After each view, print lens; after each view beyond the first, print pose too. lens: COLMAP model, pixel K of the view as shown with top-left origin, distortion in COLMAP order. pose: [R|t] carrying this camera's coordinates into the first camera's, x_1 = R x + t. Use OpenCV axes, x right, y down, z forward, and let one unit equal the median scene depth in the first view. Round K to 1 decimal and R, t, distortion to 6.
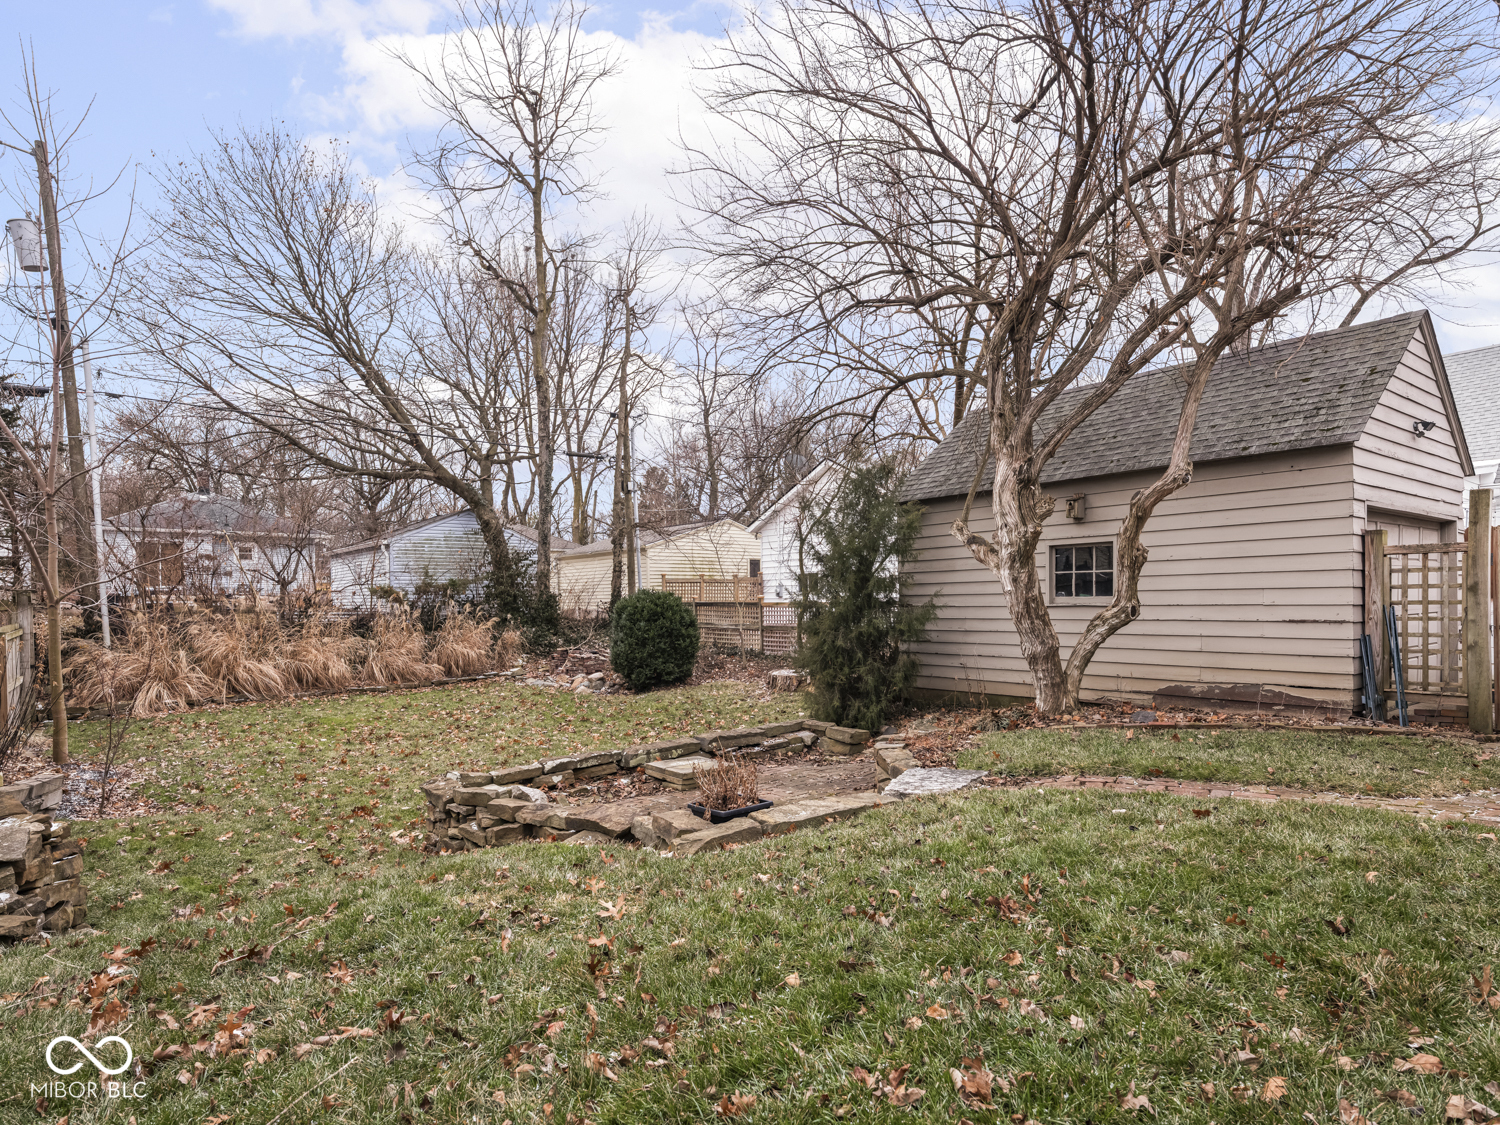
lens RADIAL K [[832.5, 0, 747.3], [0, 832.5, 605.2], [0, 0, 1]] dist [0.000738, -0.000184]
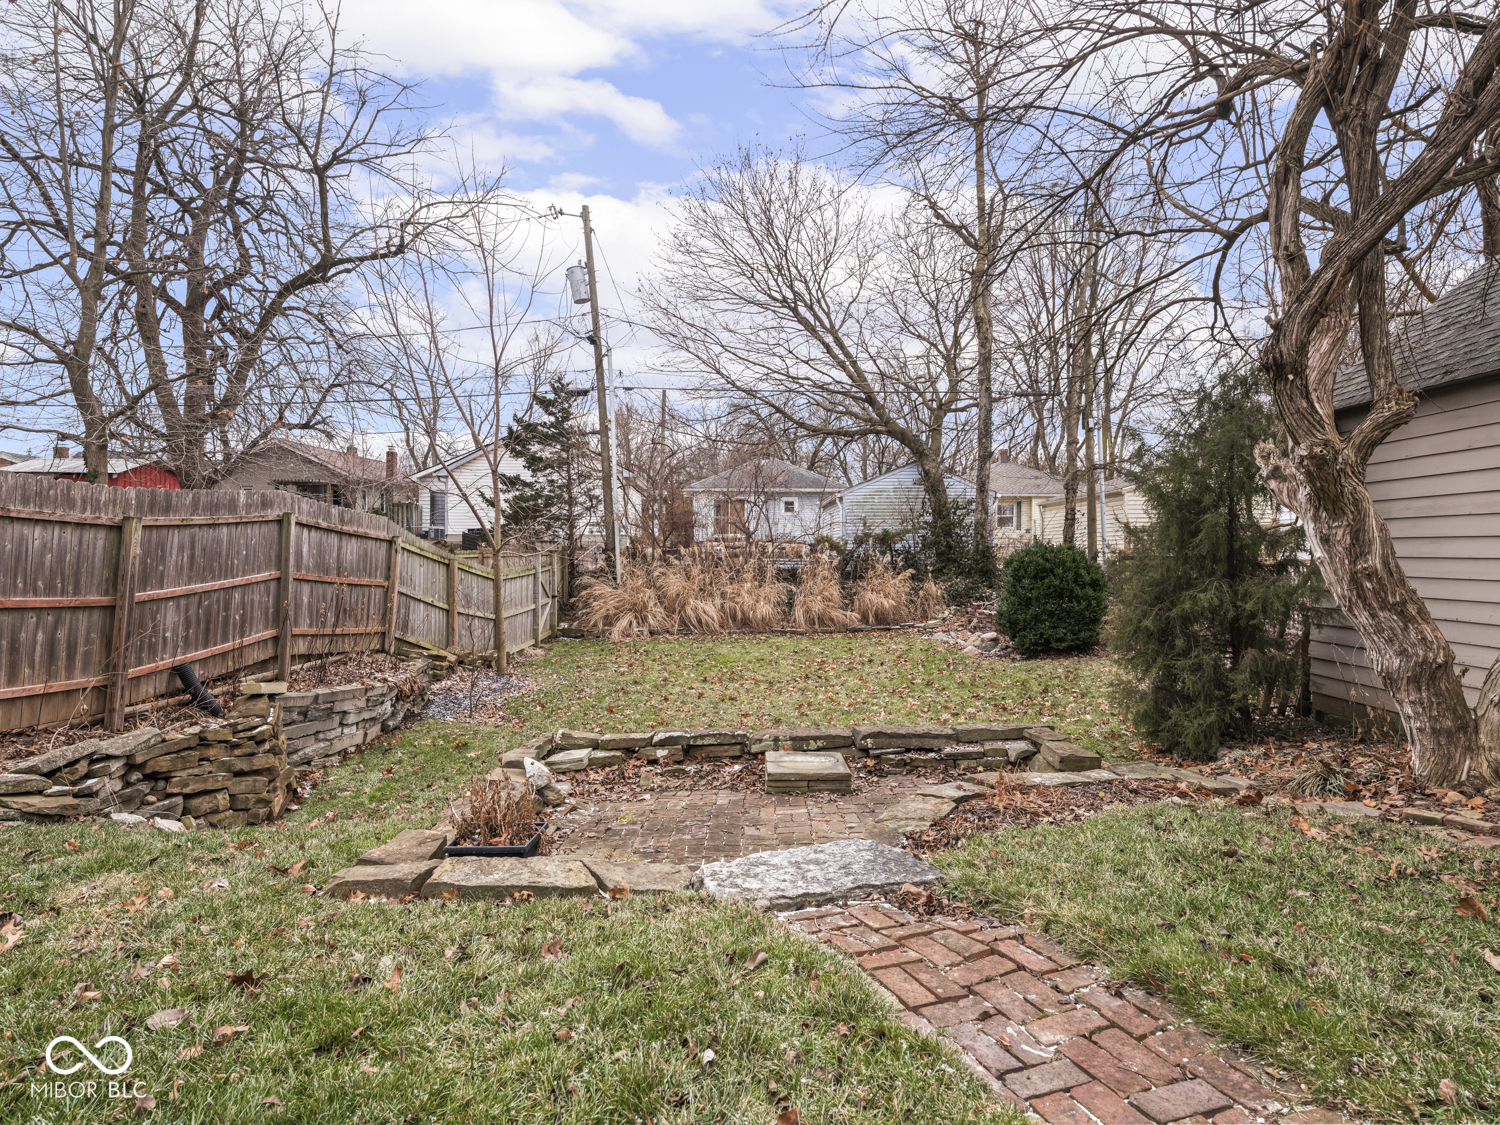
lens RADIAL K [[804.2, 0, 758.5], [0, 804.2, 554.2], [0, 0, 1]] dist [0.000867, -0.003421]
pose [[0.776971, 0.015619, -0.629343, 0.185660], [-0.012073, 0.999878, 0.009909, -0.010840], [0.629421, -0.000101, 0.777064, 0.163136]]
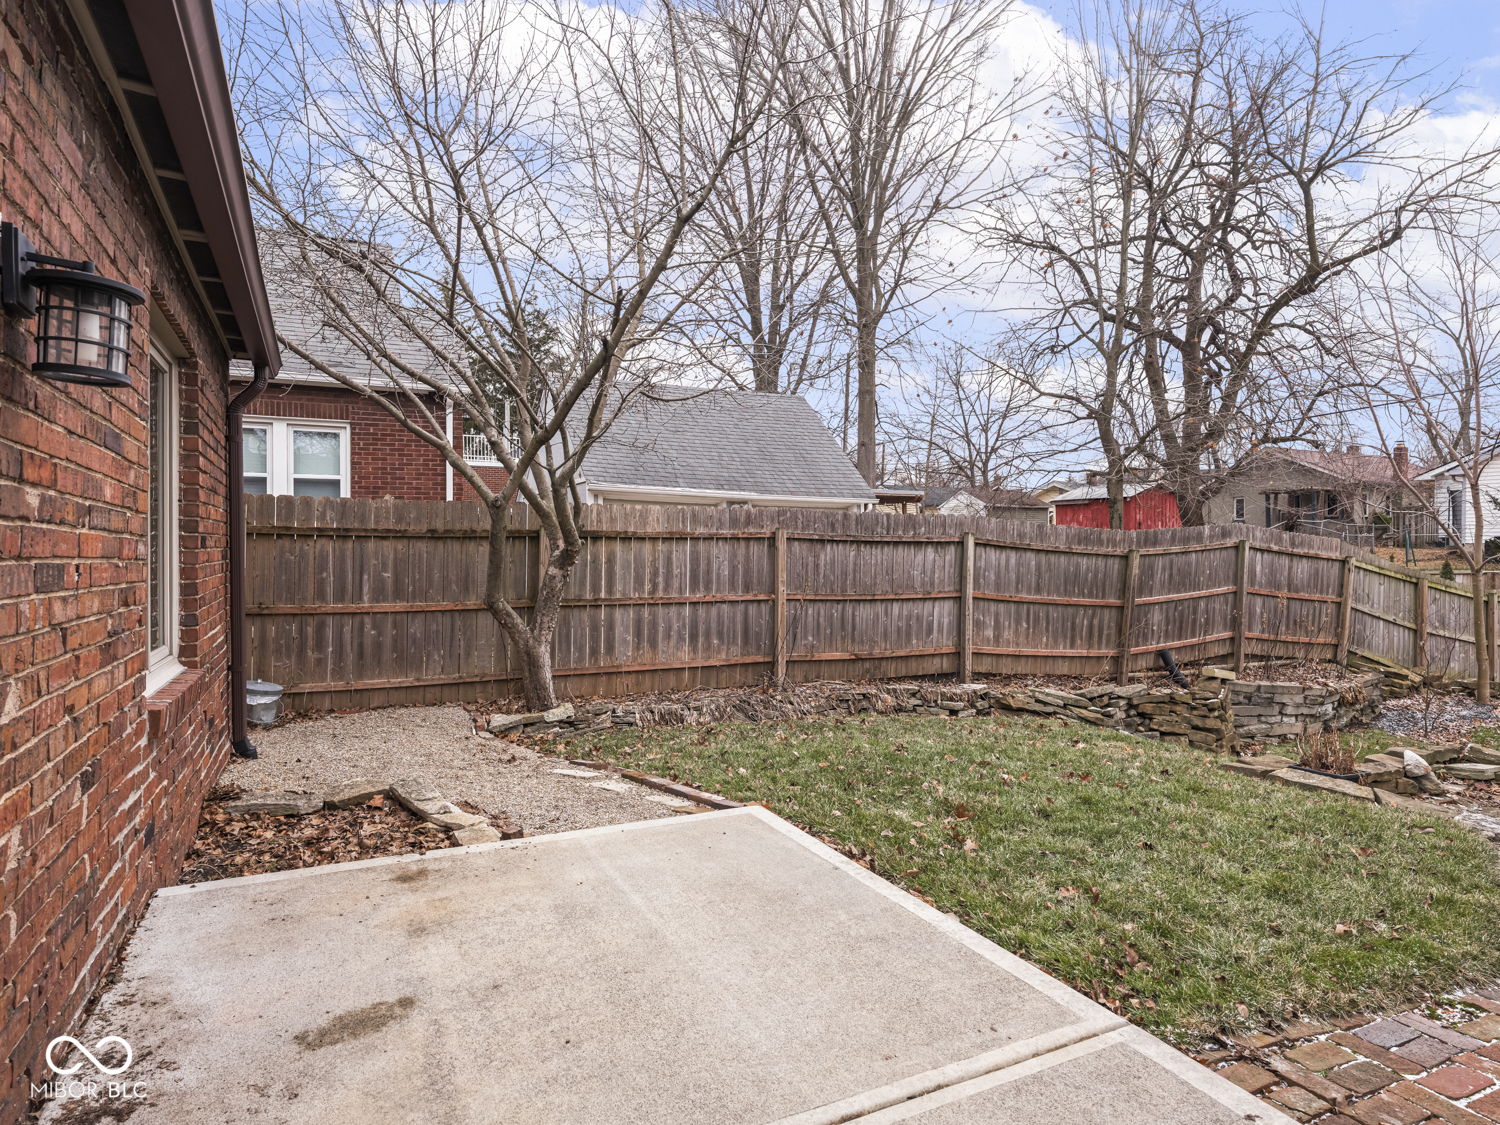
lens RADIAL K [[850.0, 0, 745.2], [0, 850.0, 556.1], [0, 0, 1]] dist [0.004397, -0.009200]
pose [[-0.209061, 0.014660, -0.977793, 0.382346], [-0.005894, 0.999851, 0.016251, -0.024699], [0.977885, 0.009160, -0.208943, 0.124251]]
